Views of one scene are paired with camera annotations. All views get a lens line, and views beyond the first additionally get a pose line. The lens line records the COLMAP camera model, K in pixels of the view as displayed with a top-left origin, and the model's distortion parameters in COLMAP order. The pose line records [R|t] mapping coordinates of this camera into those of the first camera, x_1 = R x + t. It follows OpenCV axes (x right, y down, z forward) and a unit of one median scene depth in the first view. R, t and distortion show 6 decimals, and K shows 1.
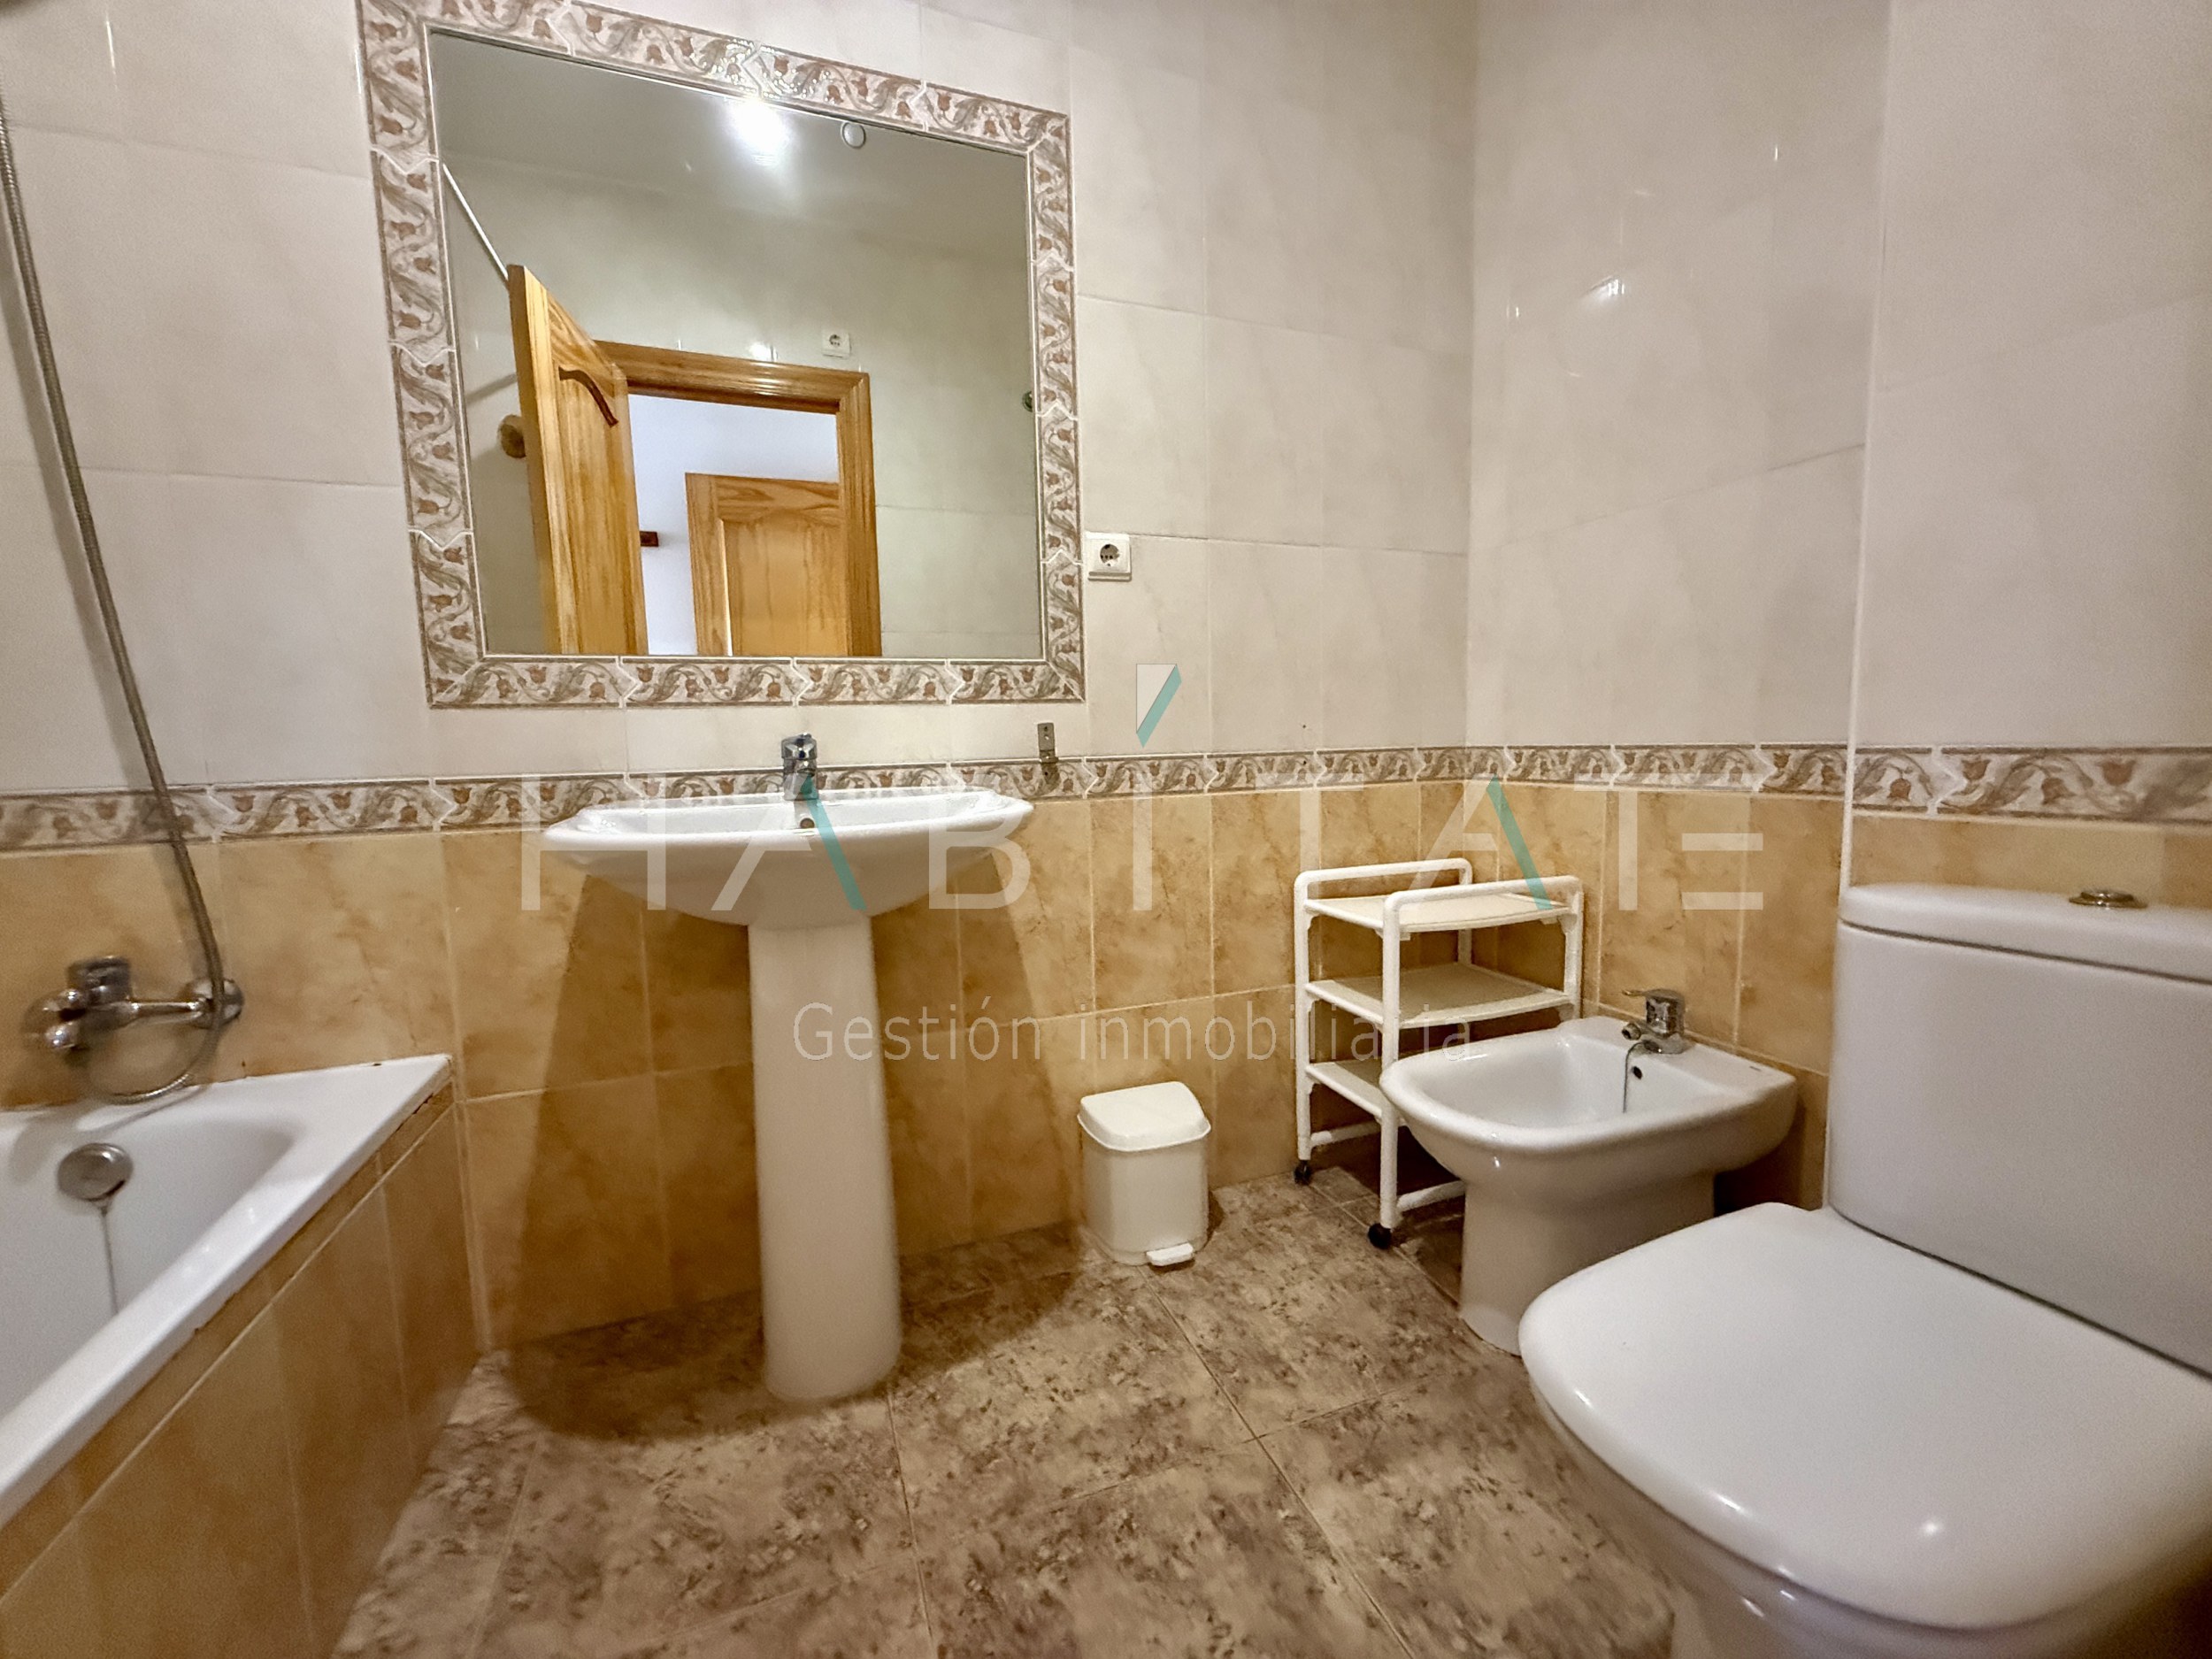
lens RADIAL K [[879.1, 0, 1102.1], [0, 879.1, 830.4], [0, 0, 1]] dist [-0.001333, -0.000022]
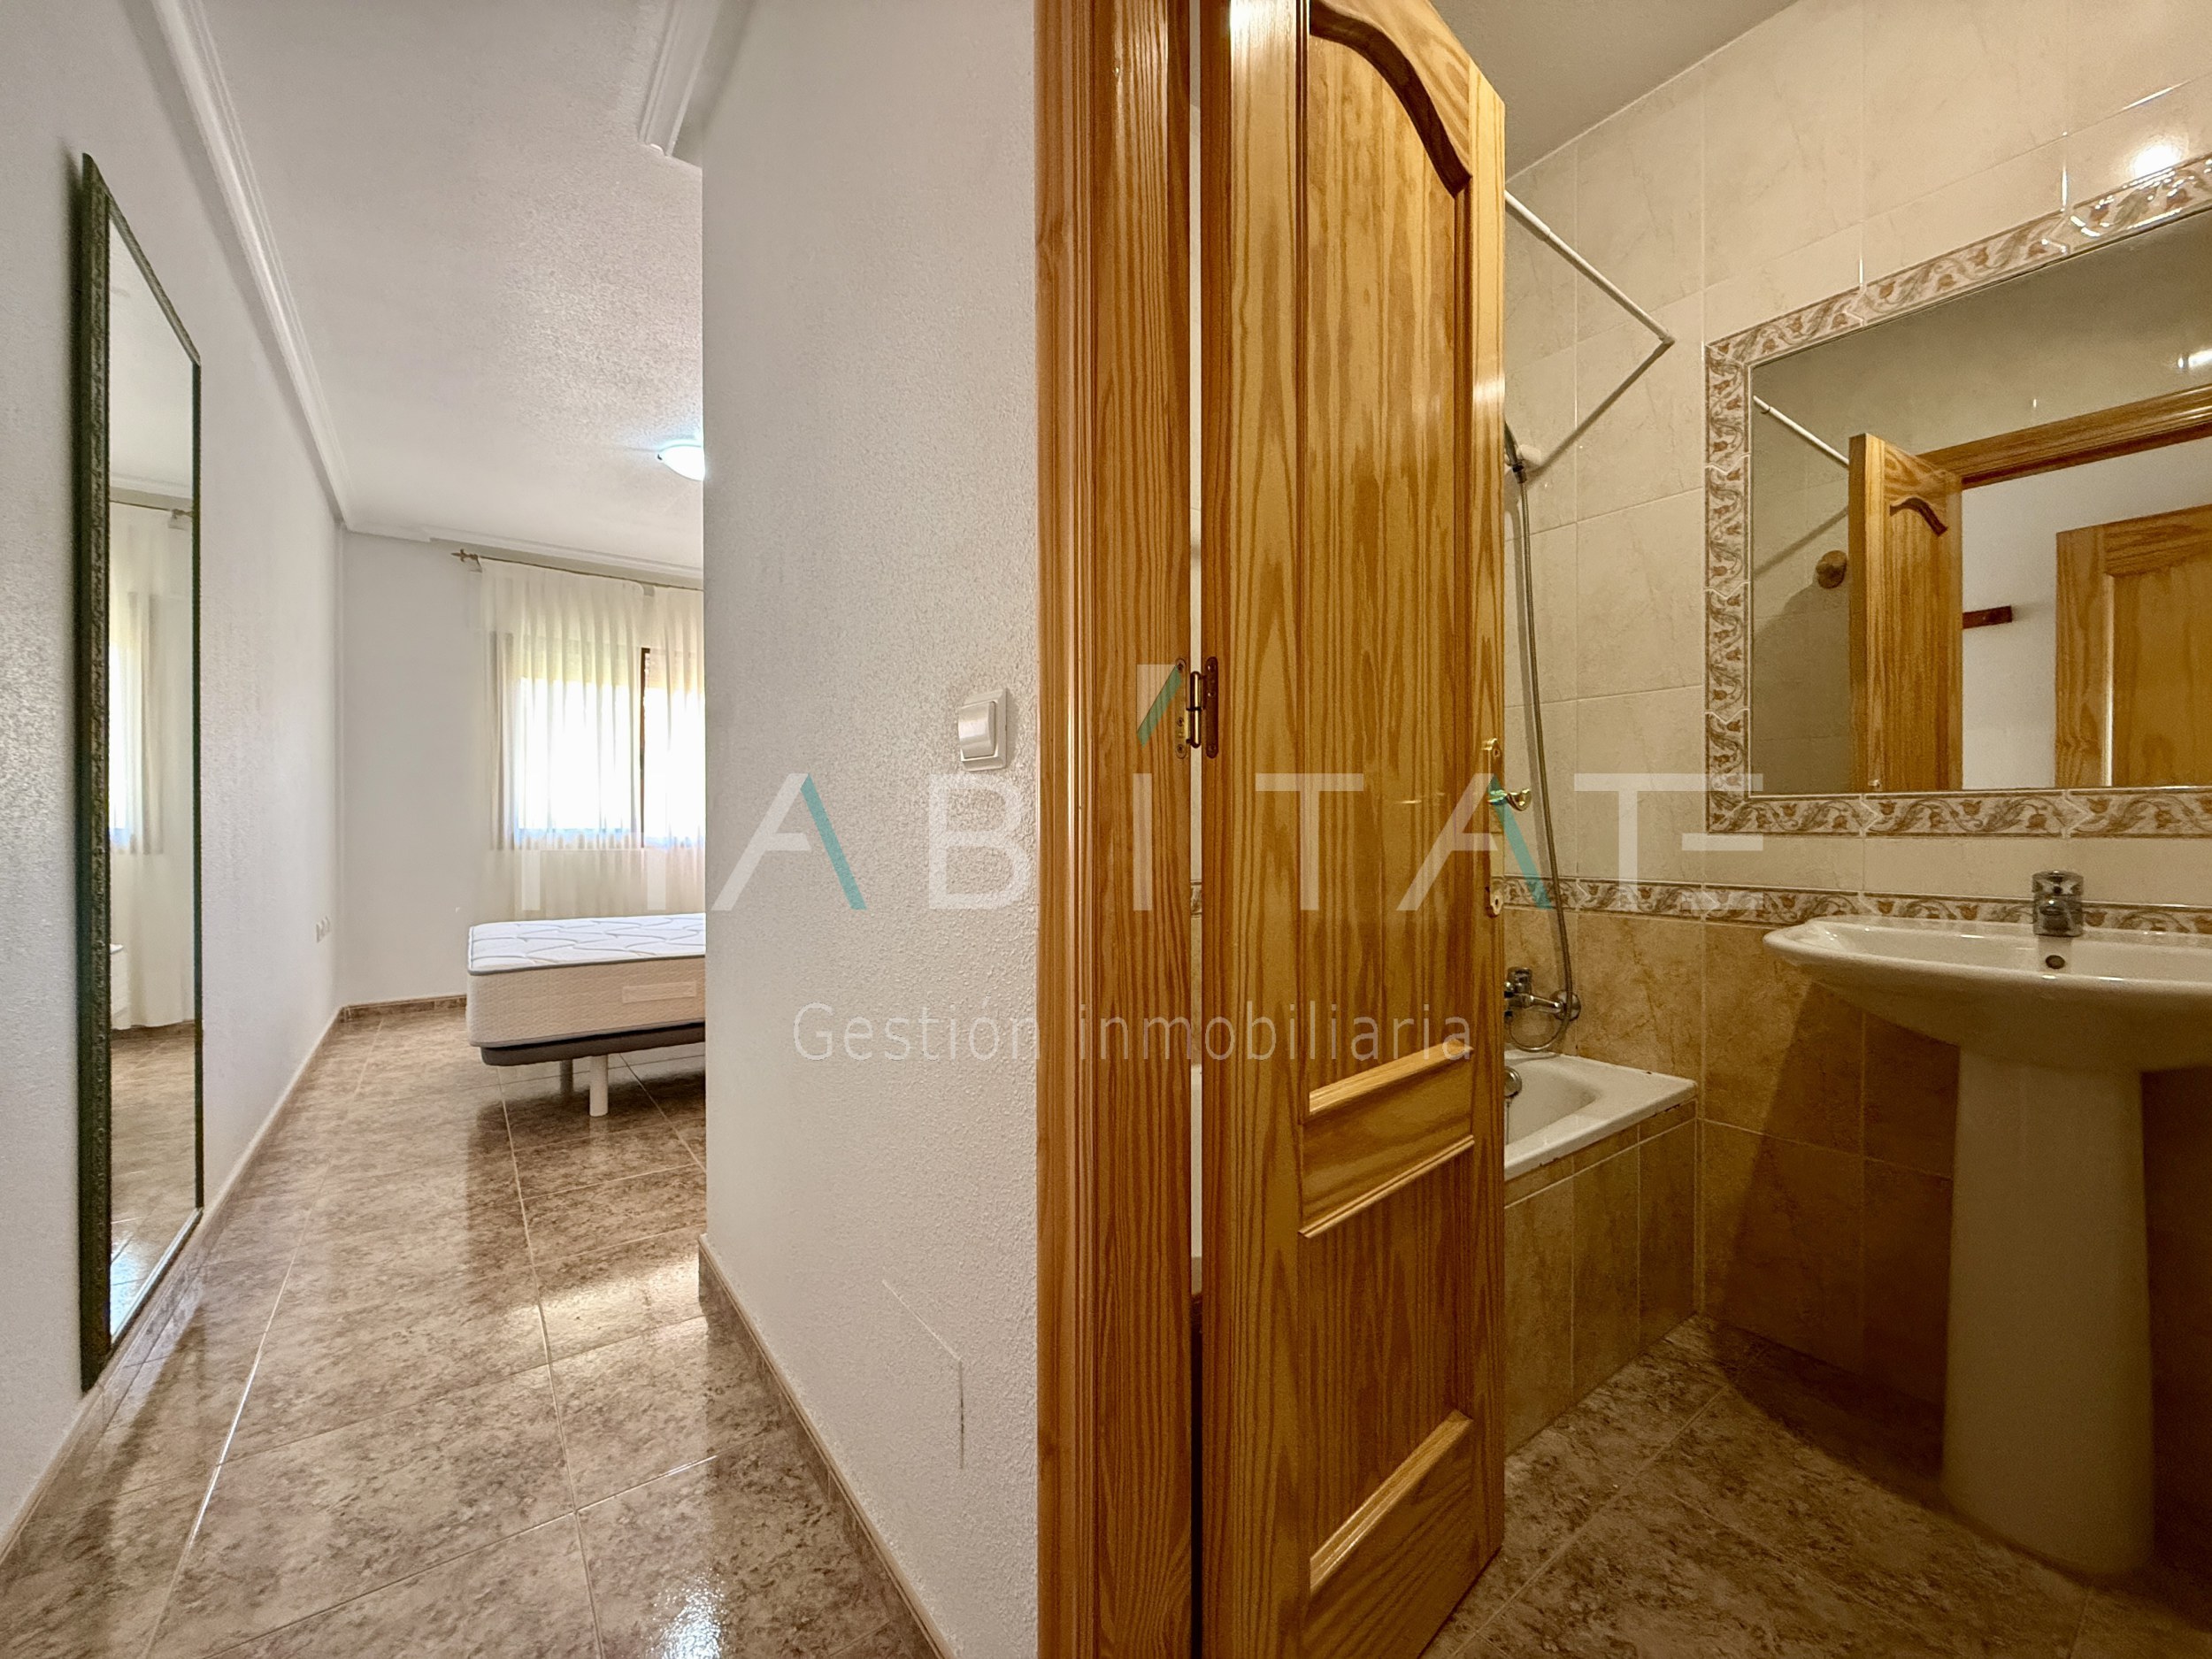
lens RADIAL K [[867.4, 0, 1103.4], [0, 867.4, 829.3], [0, 0, 1]] dist [0.000681, -0.000175]
pose [[0.264003, 0.026518, -0.964157, 0.325642], [-0.103694, 0.994609, -0.001037, -0.043869], [0.958932, 0.100251, 0.265329, -0.305762]]
